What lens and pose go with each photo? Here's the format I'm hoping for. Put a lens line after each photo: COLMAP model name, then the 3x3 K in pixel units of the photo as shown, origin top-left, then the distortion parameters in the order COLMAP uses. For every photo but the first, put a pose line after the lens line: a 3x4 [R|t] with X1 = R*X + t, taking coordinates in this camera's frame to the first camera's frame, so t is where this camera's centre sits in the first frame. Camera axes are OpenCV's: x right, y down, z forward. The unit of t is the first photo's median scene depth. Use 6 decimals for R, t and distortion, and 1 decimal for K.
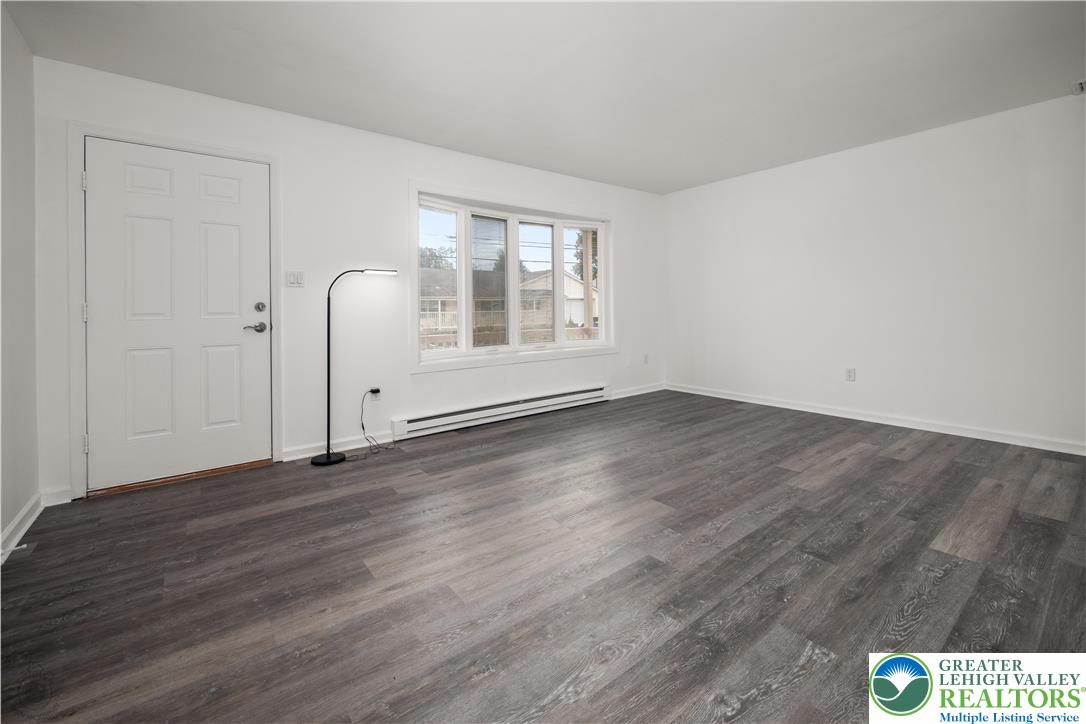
lens RADIAL K [[460.4, 0, 540.9], [0, 460.4, 344.4], [0, 0, 1]] dist [-0.002393, -0.000454]
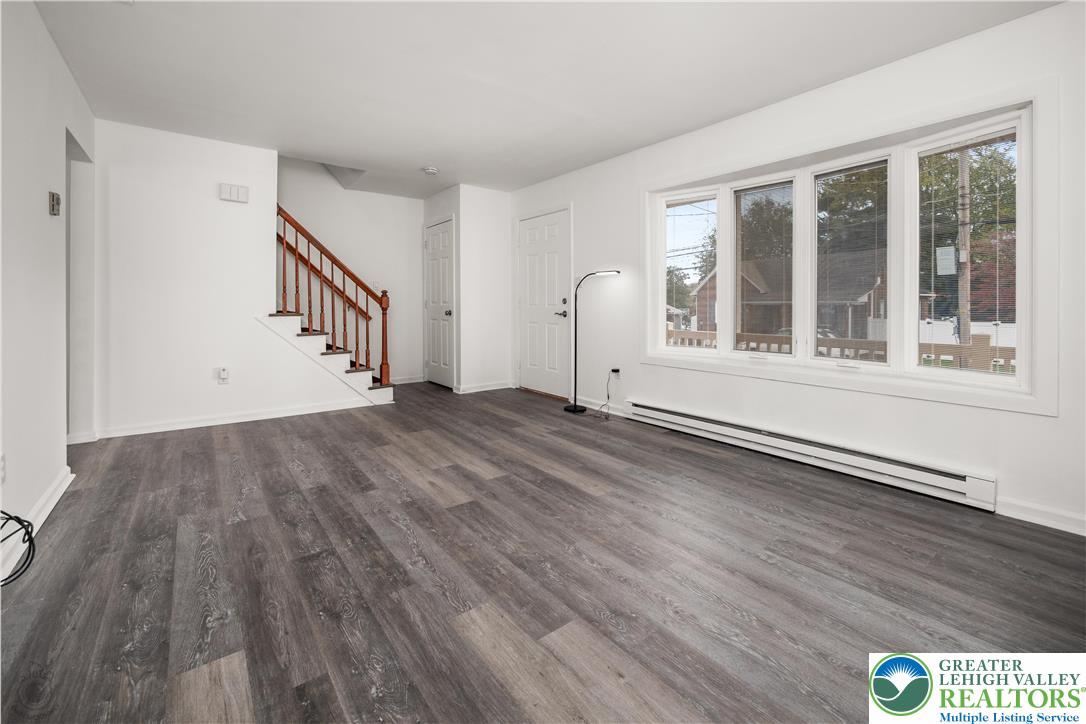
lens RADIAL K [[460.4, 0, 540.9], [0, 460.4, 344.4], [0, 0, 1]] dist [-0.002393, -0.000454]
pose [[-0.019643, 0.099530, -0.994841, 1.470861], [-0.080497, 0.991645, 0.100799, -0.128026], [0.996561, 0.082062, -0.011467, 1.406045]]
